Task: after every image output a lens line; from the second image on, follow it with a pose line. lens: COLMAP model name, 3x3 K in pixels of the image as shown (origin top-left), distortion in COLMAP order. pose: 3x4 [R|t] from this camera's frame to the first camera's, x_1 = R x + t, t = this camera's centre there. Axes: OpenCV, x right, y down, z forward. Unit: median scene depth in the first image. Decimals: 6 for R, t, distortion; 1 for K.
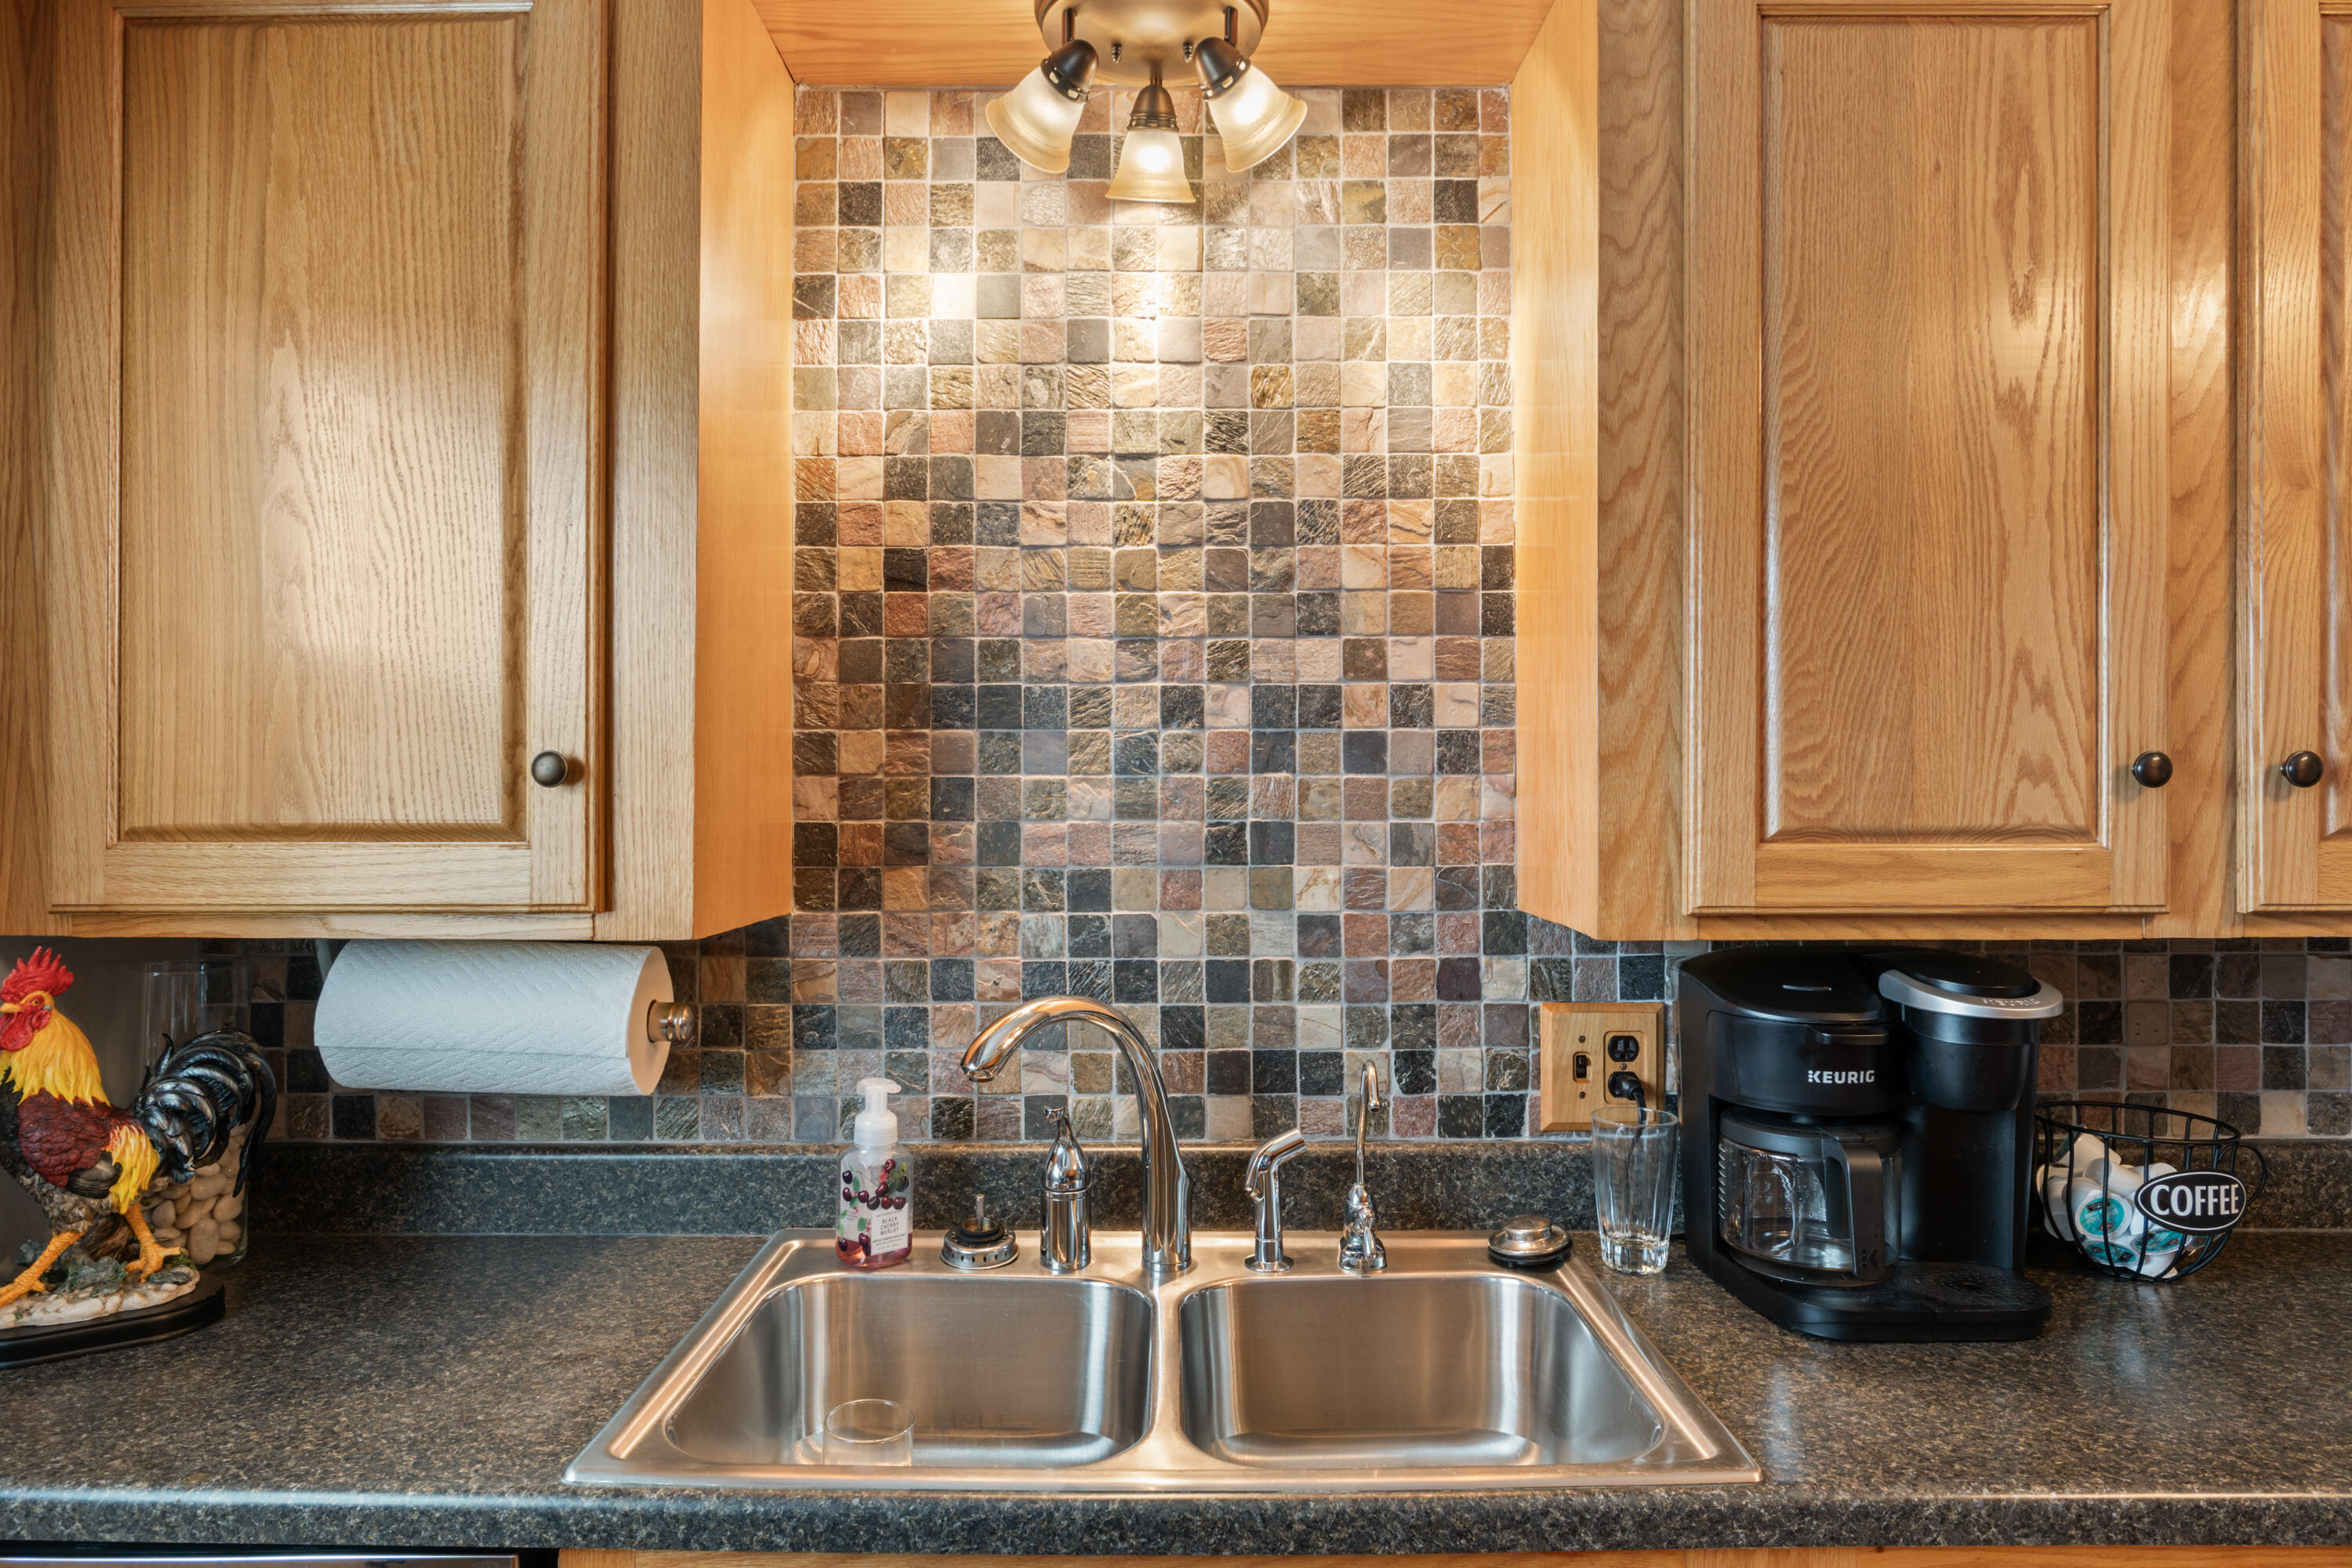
lens RADIAL K [[1457.7, 0, 1176.0], [0, 1457.7, 784.0], [0, 0, 1]] dist [-0.000282, 0.000413]
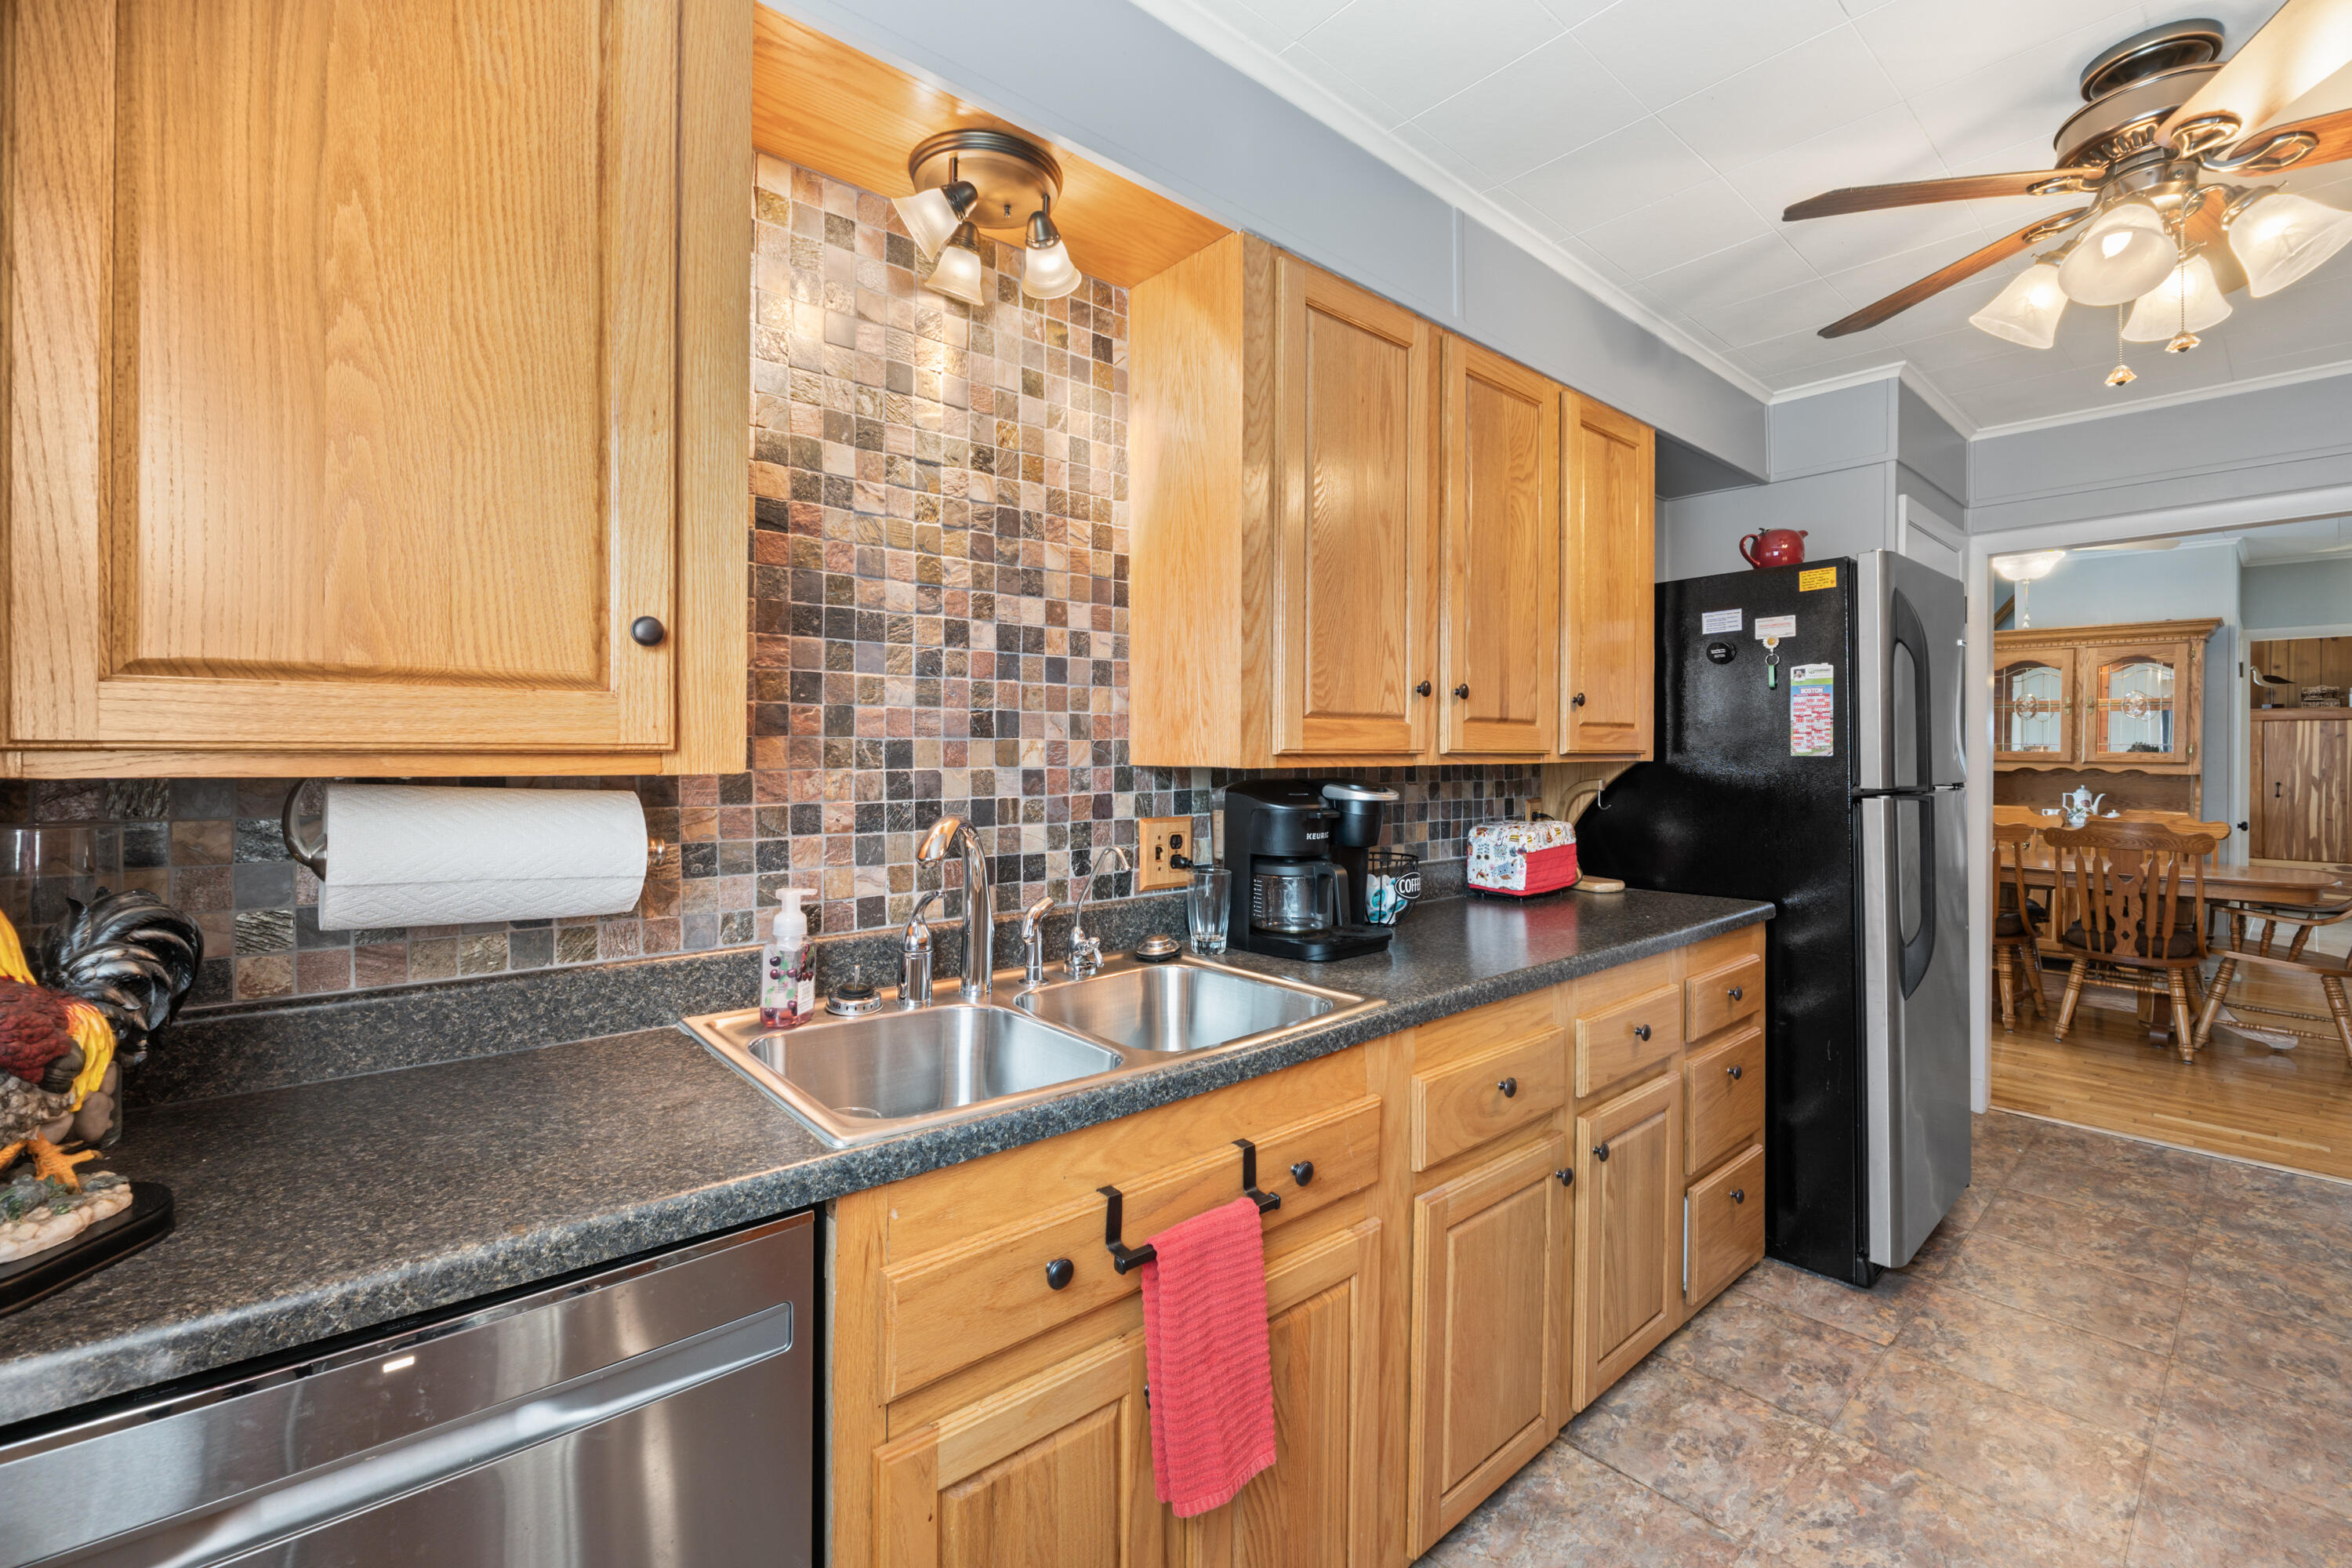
lens RADIAL K [[995.0, 0, 1168.1], [0, 995.0, 756.4], [0, 0, 1]] dist [-0.002446, -0.000423]
pose [[0.762289, -0.000619, 0.647236, -0.500125], [-0.002074, 0.999992, 0.003399, 0.071478], [-0.647233, -0.003933, 0.762282, 0.065107]]
